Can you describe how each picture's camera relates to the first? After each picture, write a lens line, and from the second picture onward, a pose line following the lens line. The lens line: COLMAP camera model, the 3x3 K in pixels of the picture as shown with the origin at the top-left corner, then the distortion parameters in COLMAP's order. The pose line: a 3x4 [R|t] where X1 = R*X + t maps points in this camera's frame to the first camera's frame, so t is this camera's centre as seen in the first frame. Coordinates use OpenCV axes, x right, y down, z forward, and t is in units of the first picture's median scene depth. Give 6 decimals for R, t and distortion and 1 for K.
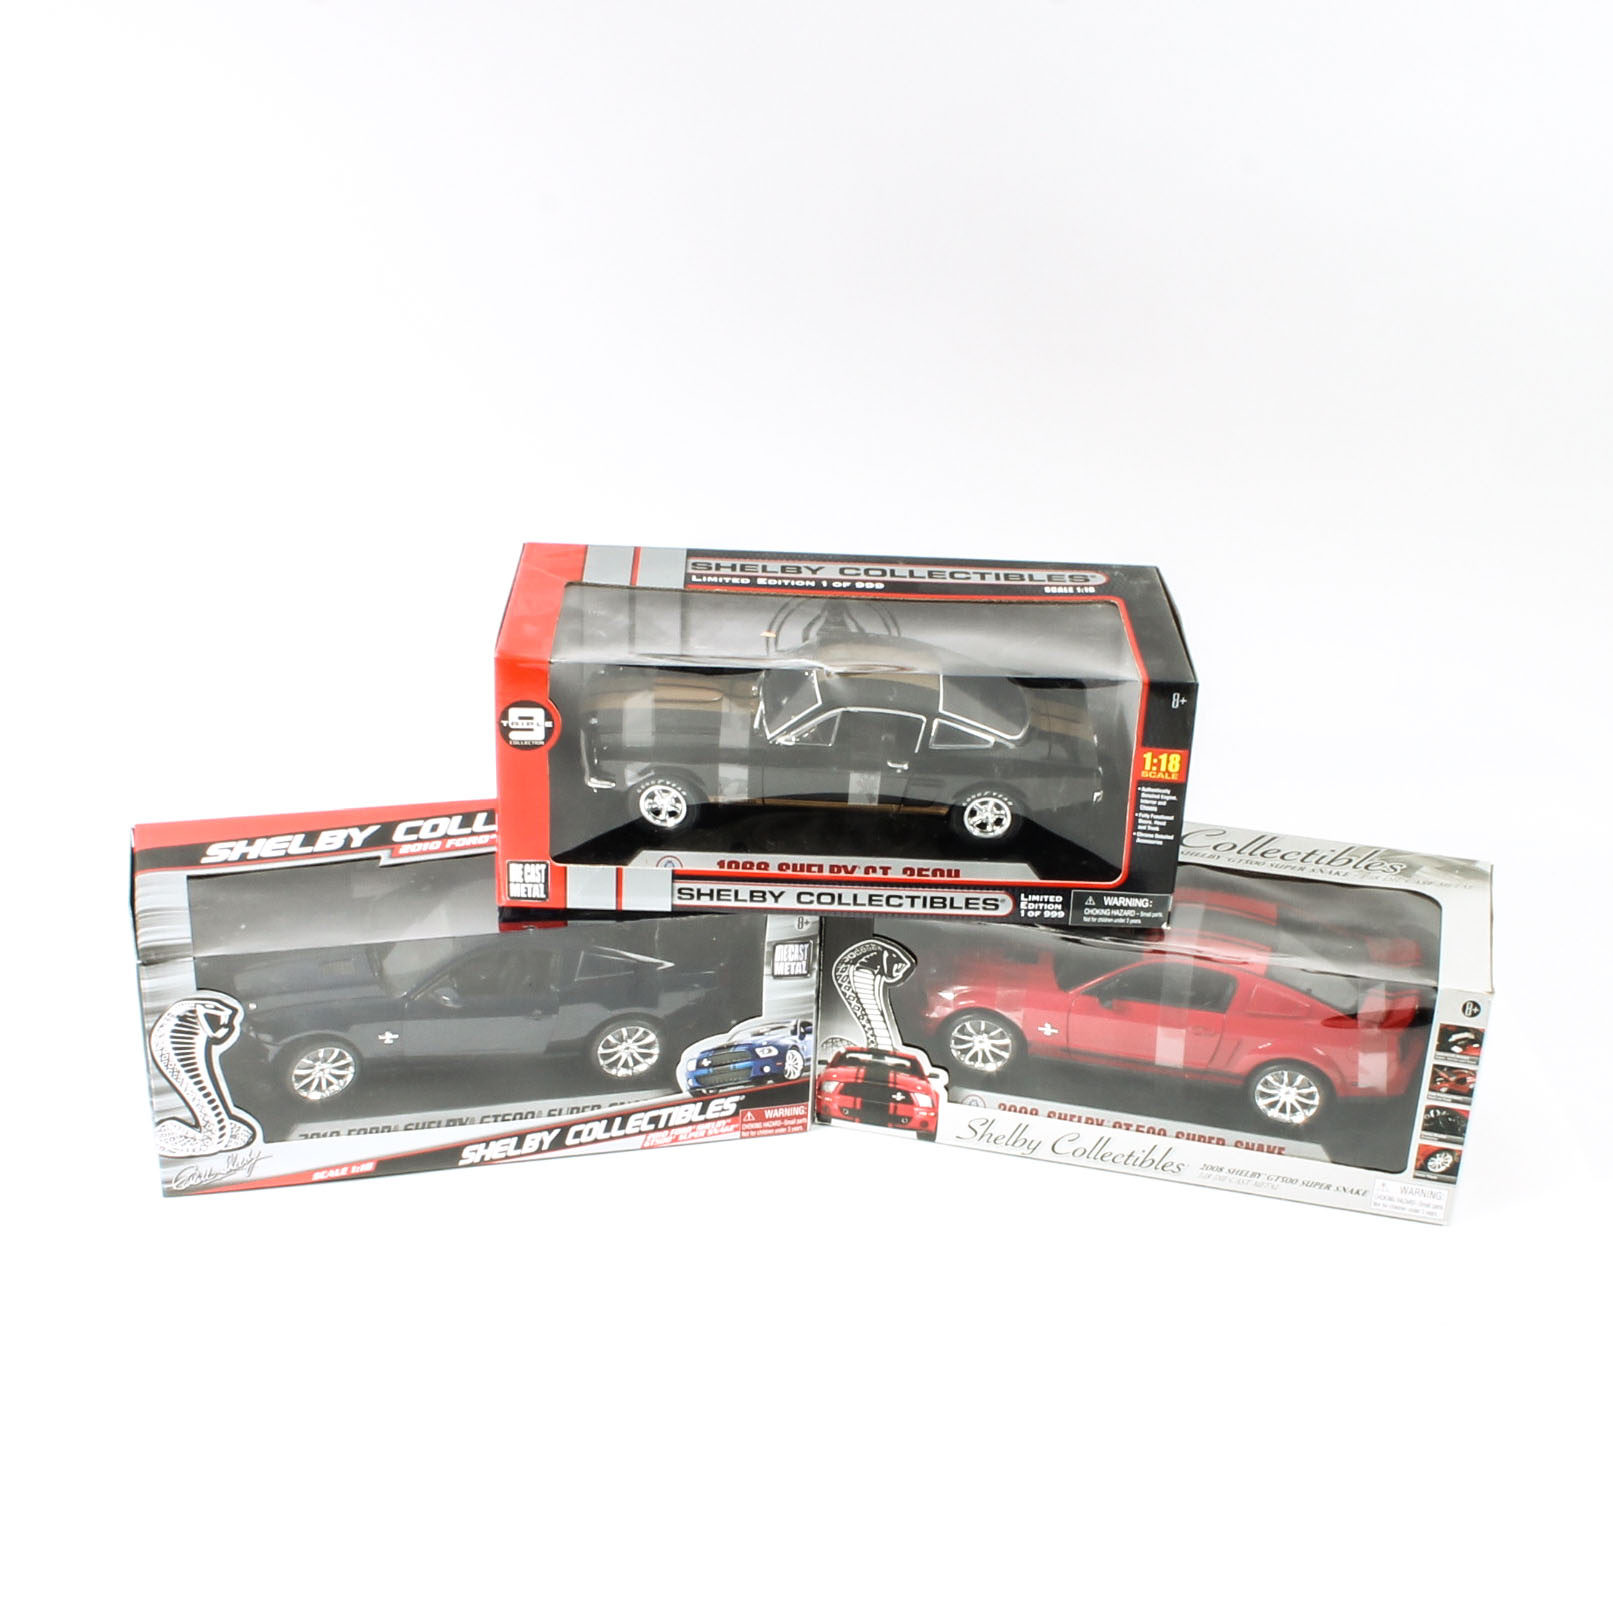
lens RADIAL K [[2518.4, 0, 806.5], [0, 2518.4, 806.5], [0, 0, 1]] dist [-0.030898, -1.246376]
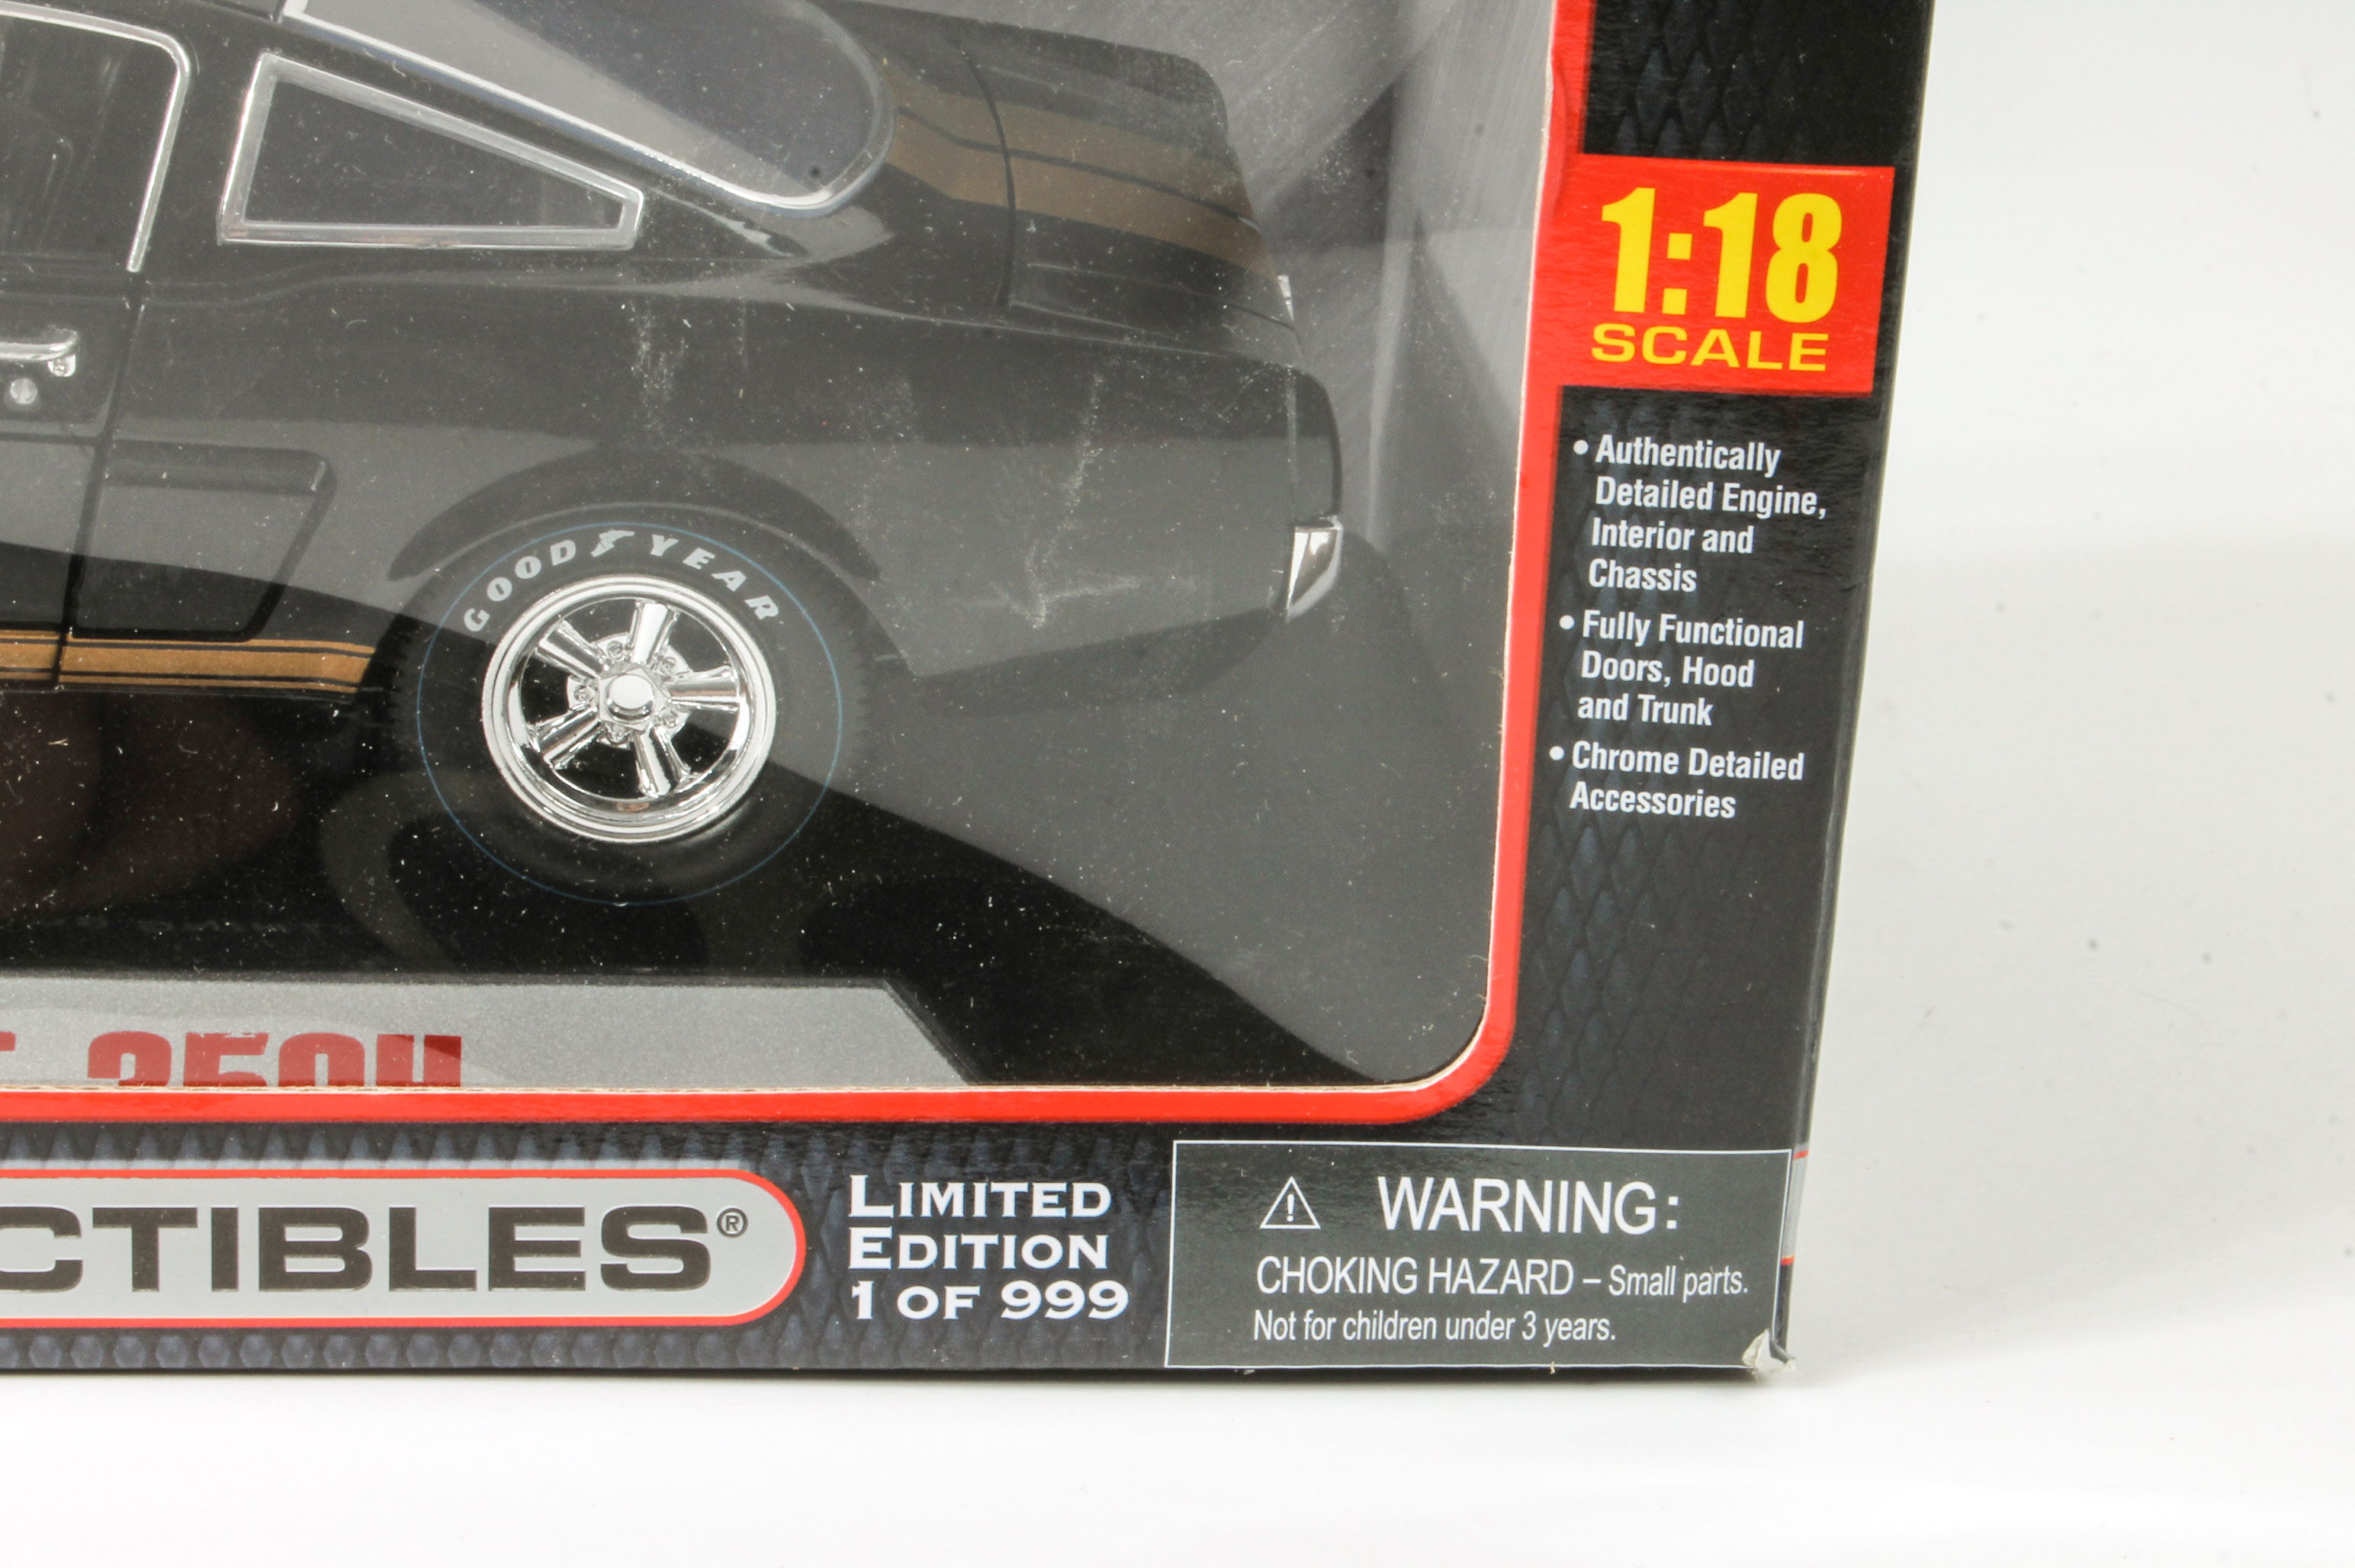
lens RADIAL K [[5141.6, 0, 1177.5], [0, 5141.6, 784.0], [0, 0, 1]] dist [0.021620, 0.580296]
pose [[0.995303, -0.024209, 0.093729, 0.076226], [0.034156, 0.993778, -0.106012, 0.045150], [-0.090579, 0.108715, 0.989938, 0.679330]]
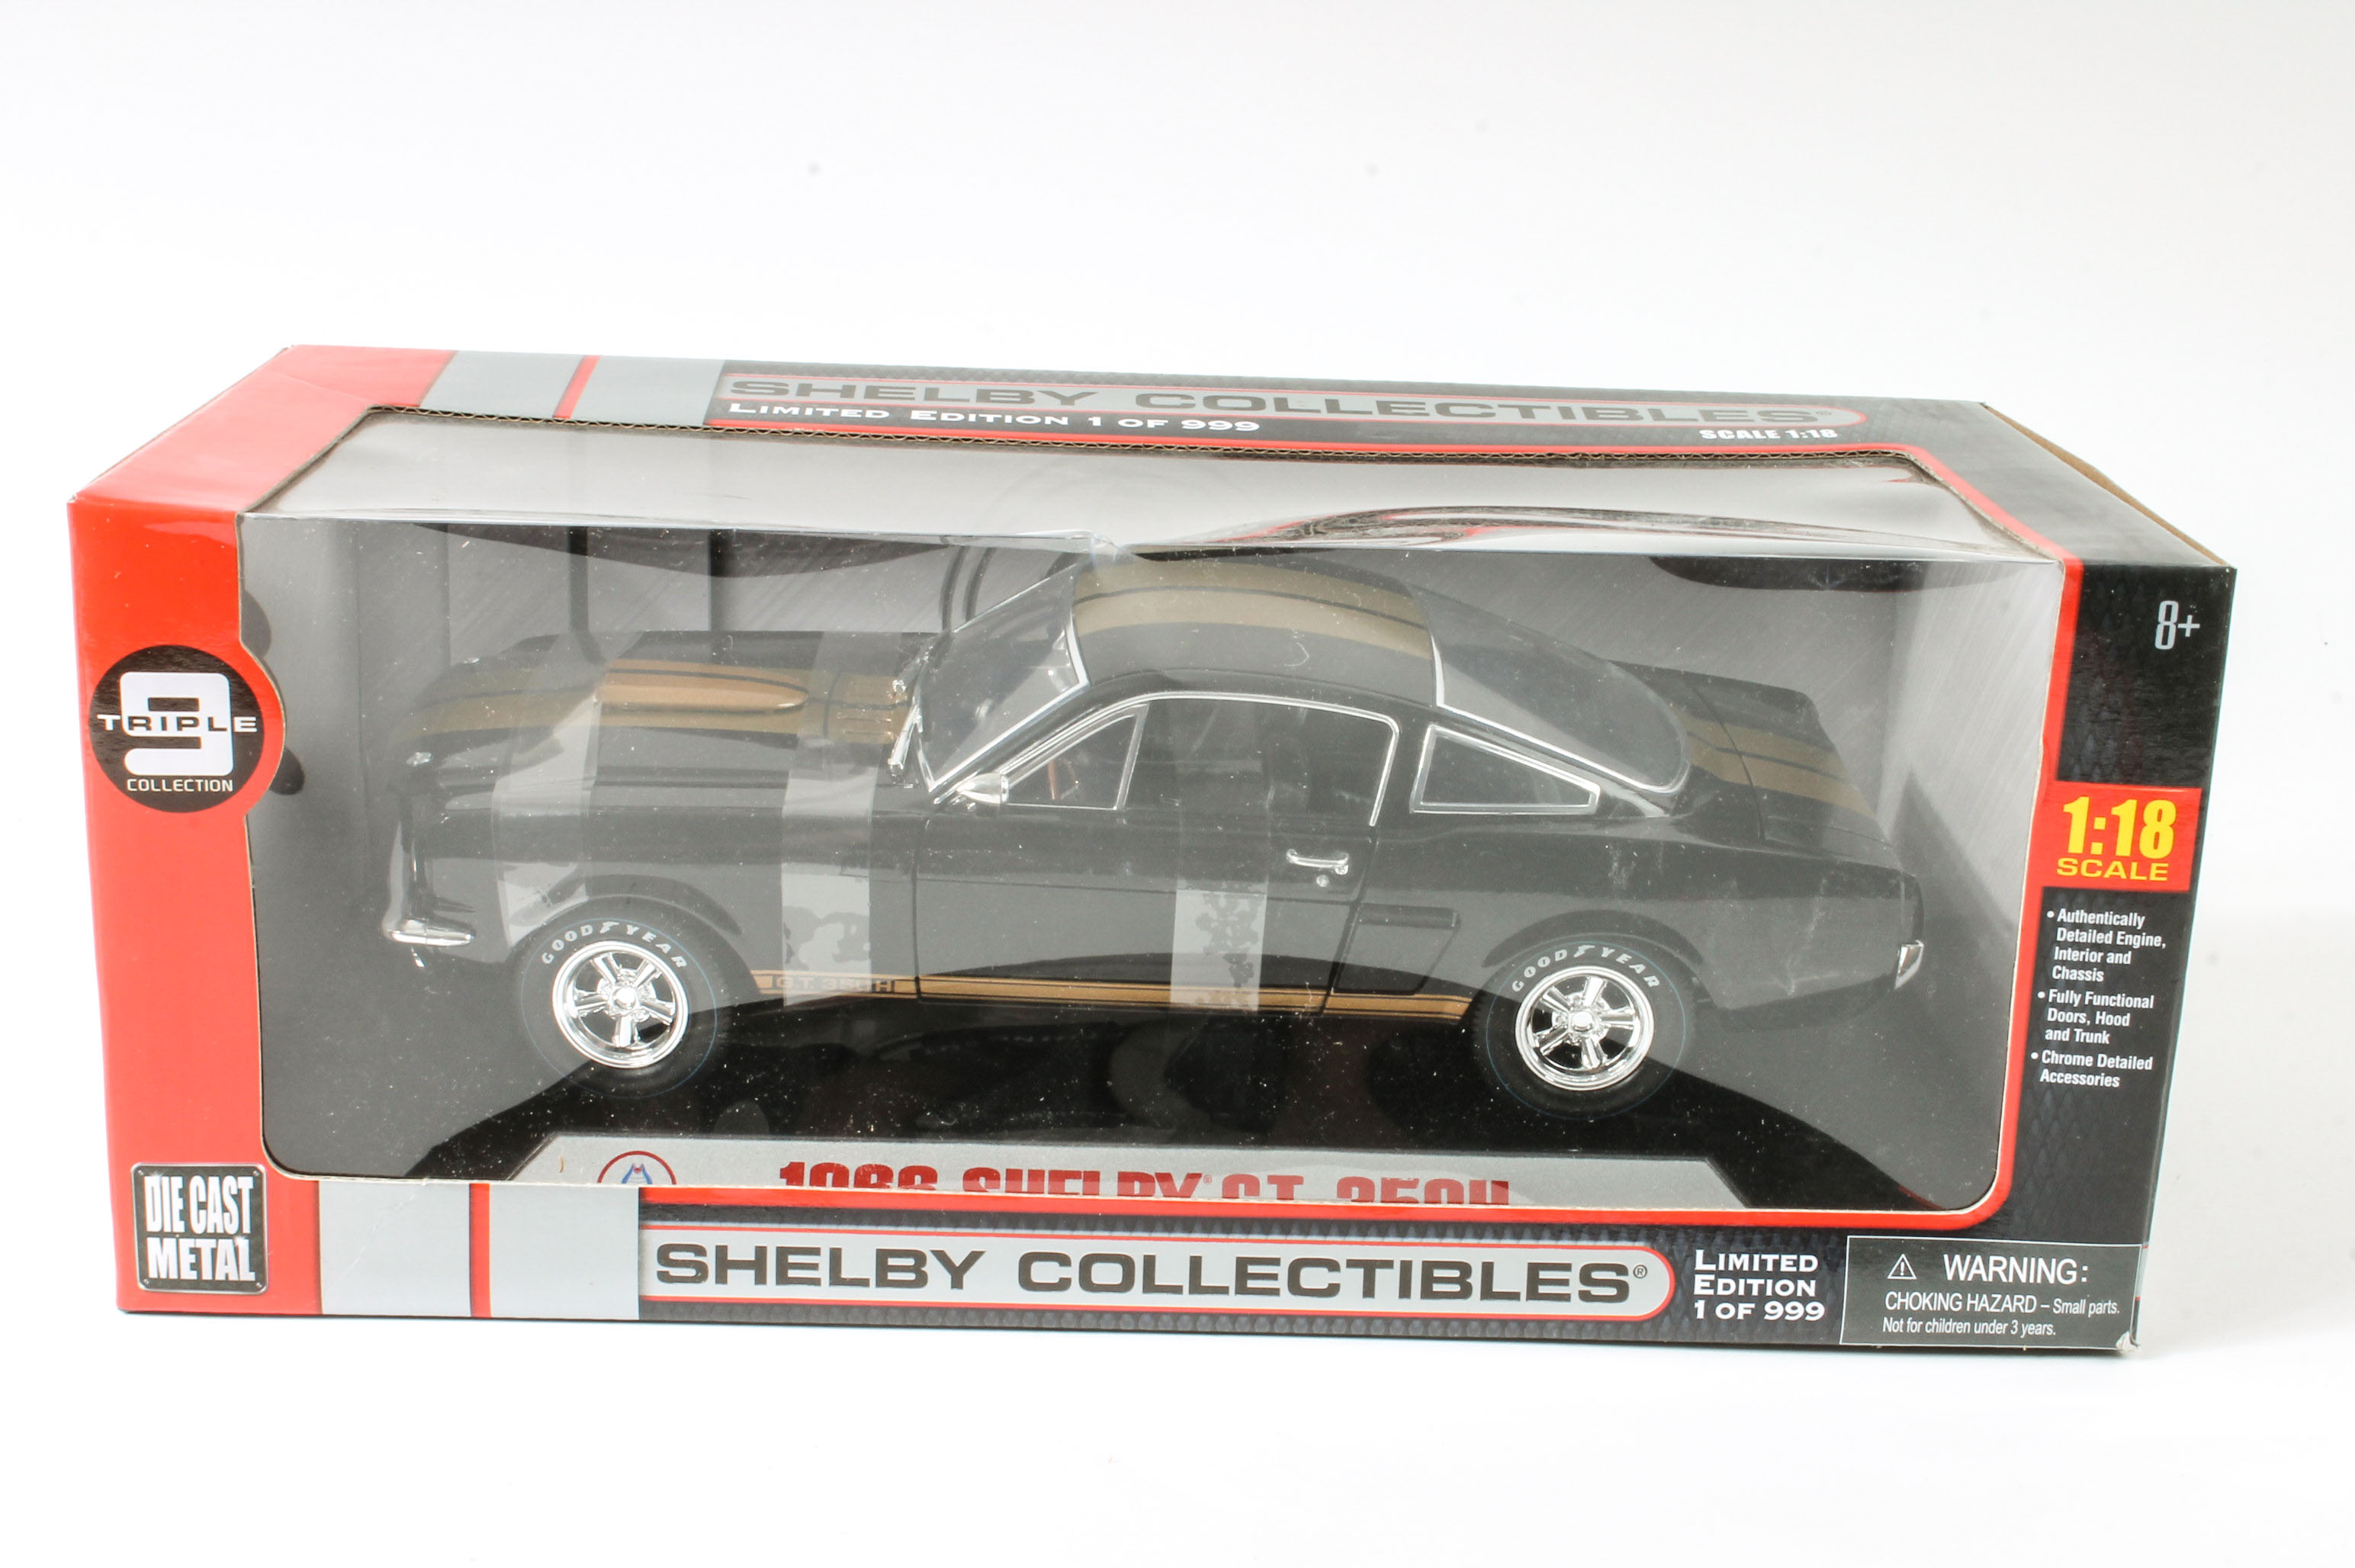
lens RADIAL K [[3607.9, 0, 1177.5], [0, 3607.9, 784.0], [0, 0, 1]] dist [-0.031096, 0.011867]
pose [[0.999689, -0.011458, 0.022158, 0.007153], [0.014933, 0.986405, -0.163650, 0.050878], [-0.019981, 0.163930, 0.986270, 0.522236]]
